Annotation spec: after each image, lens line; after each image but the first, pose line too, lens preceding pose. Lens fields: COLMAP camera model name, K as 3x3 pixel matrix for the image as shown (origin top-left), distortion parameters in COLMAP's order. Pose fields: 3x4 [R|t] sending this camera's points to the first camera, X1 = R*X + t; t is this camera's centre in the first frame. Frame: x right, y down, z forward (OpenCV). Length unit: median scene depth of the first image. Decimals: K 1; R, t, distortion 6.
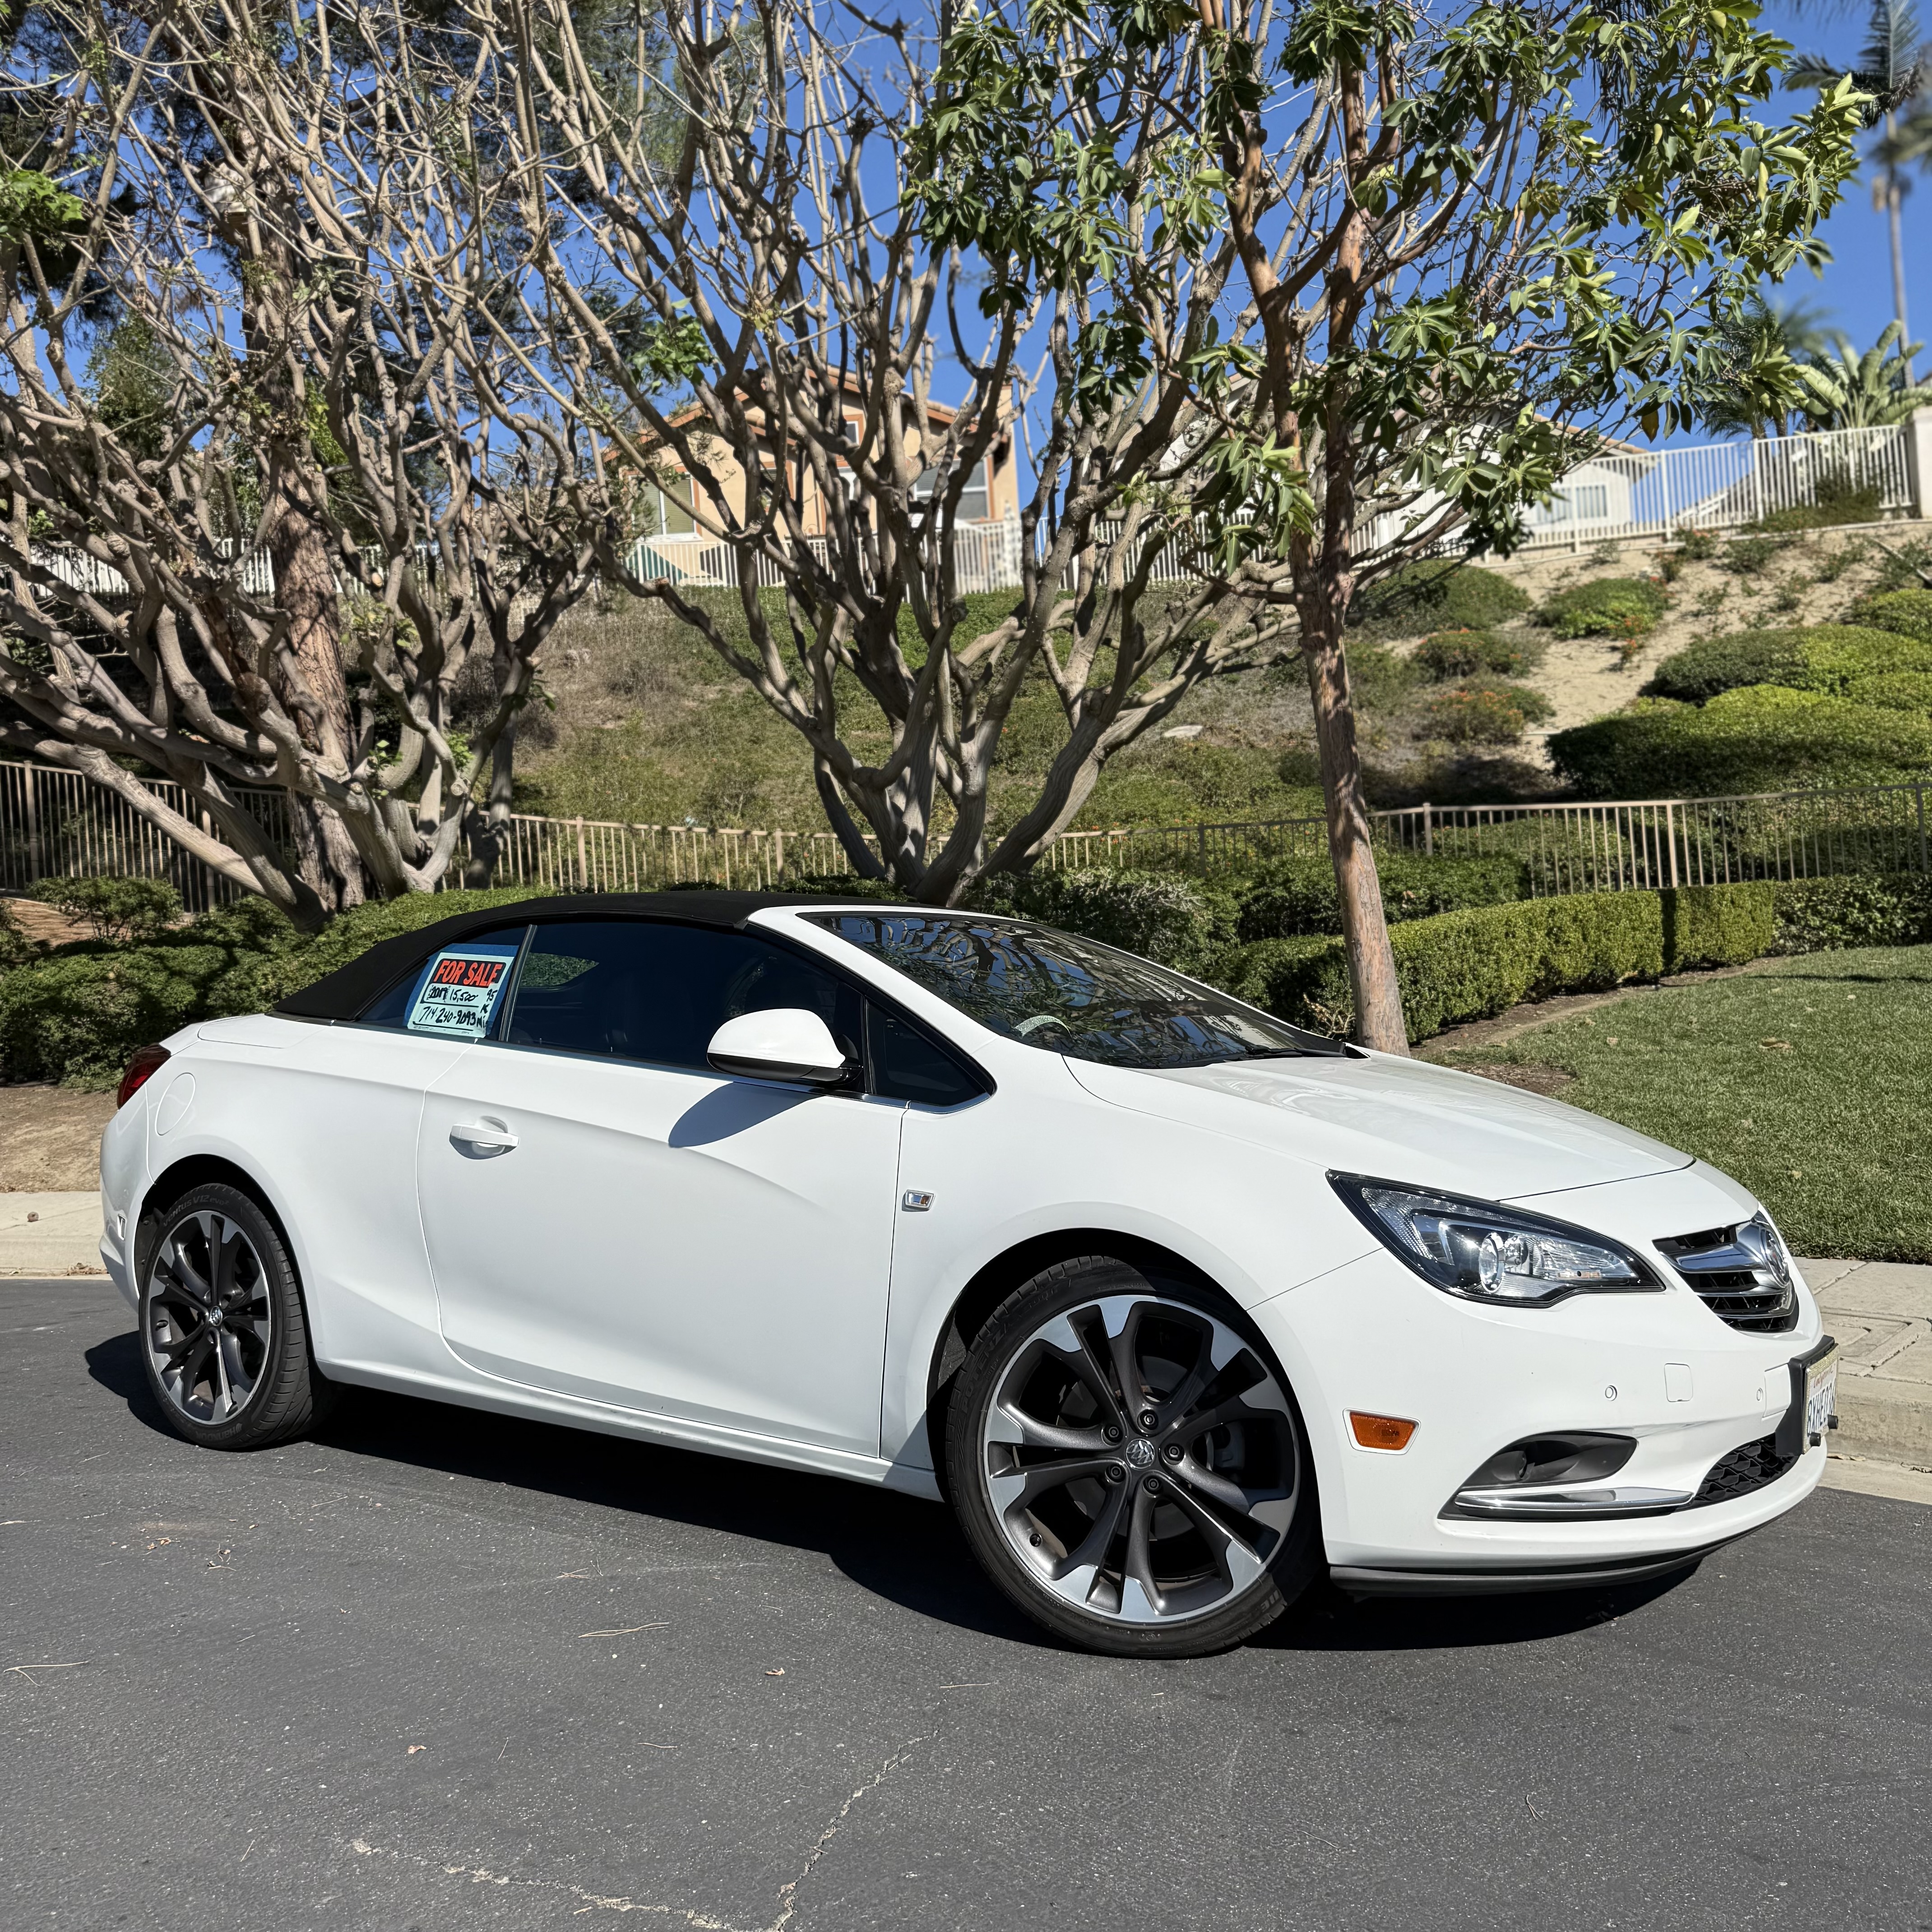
lens RADIAL K [[1823.3, 0, 959.3], [0, 1823.3, 956.9], [0, 0, 1]] dist [0.002226, 0.000000]
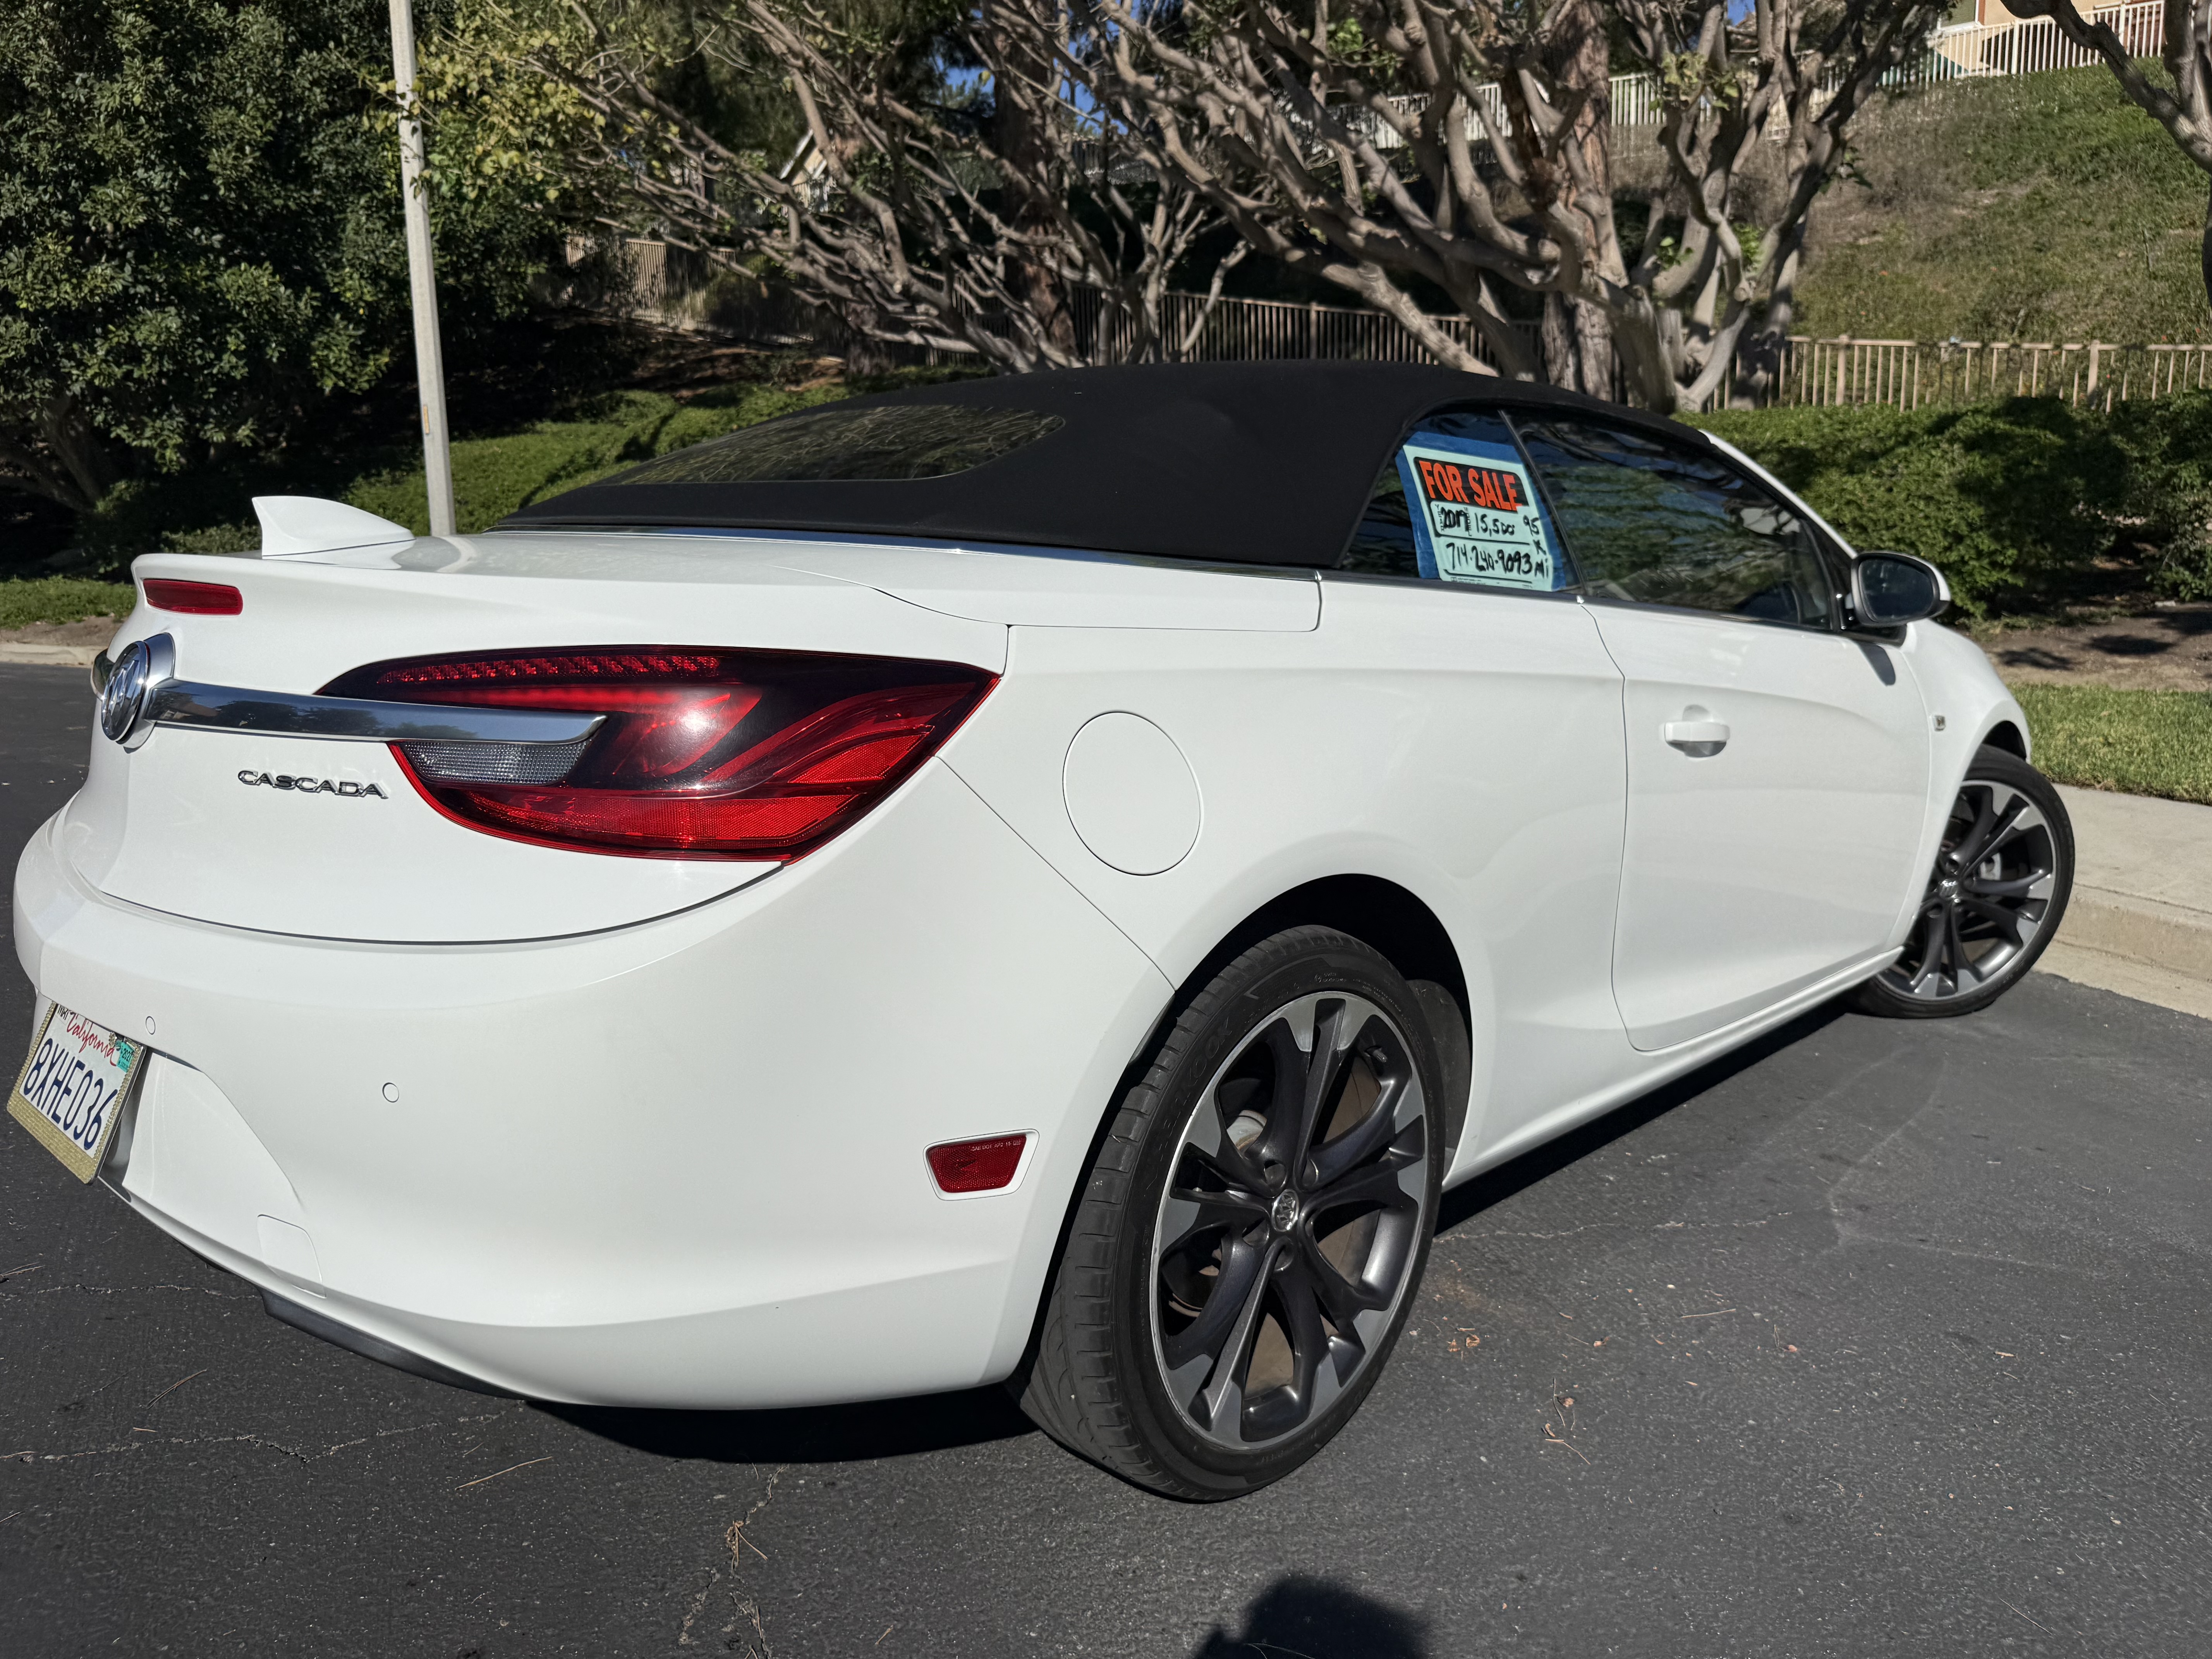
lens RADIAL K [[1577.3, 0, 1099.9], [0, 1577.3, 847.9], [0, 0, 1]] dist [0.008385, -0.016289]
pose [[0.826777, 0.139593, -0.544935, -0.184367], [-0.016295, 0.974258, 0.224846, 0.012344], [0.562294, -0.177018, 0.807769, 0.347776]]
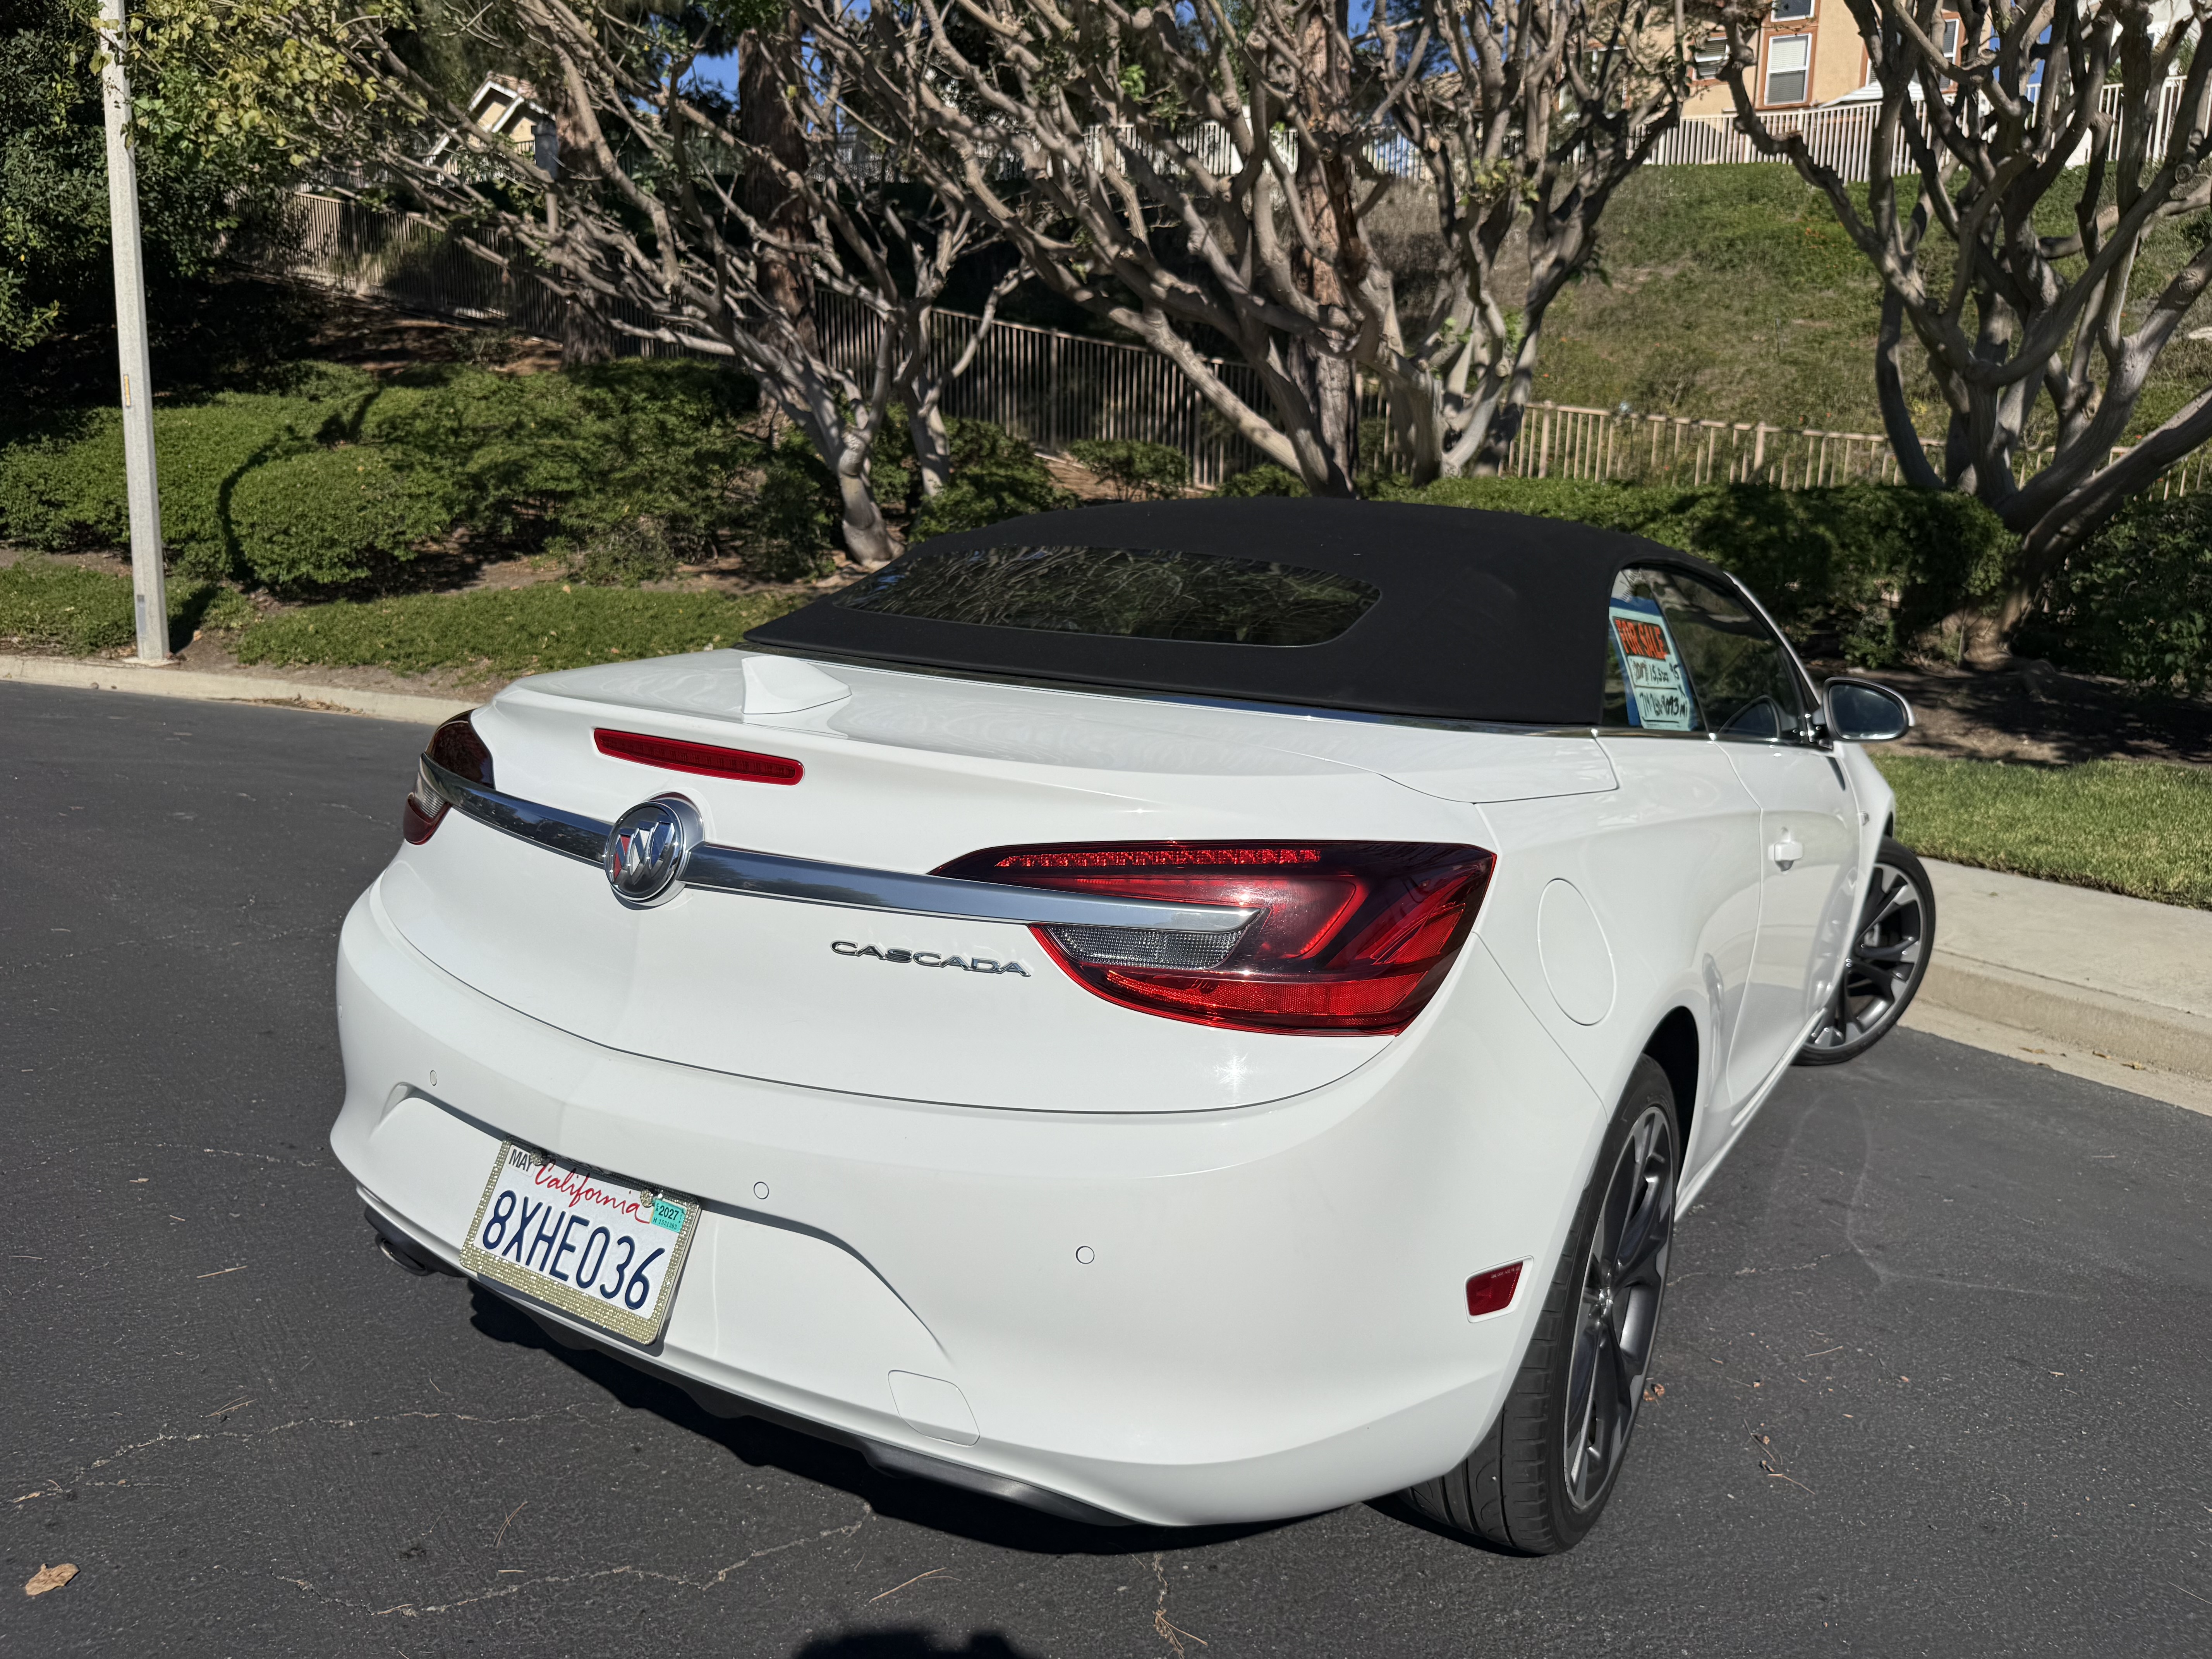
lens RADIAL K [[1577.3, 0, 1108.1], [0, 1577.3, 850.6], [0, 0, 1]] dist [0.008385, -0.016289]
pose [[0.921599, 0.148600, -0.358573, -0.316411], [-0.072767, 0.973579, 0.216446, -0.019308], [0.381262, -0.173384, 0.908062, 0.247154]]
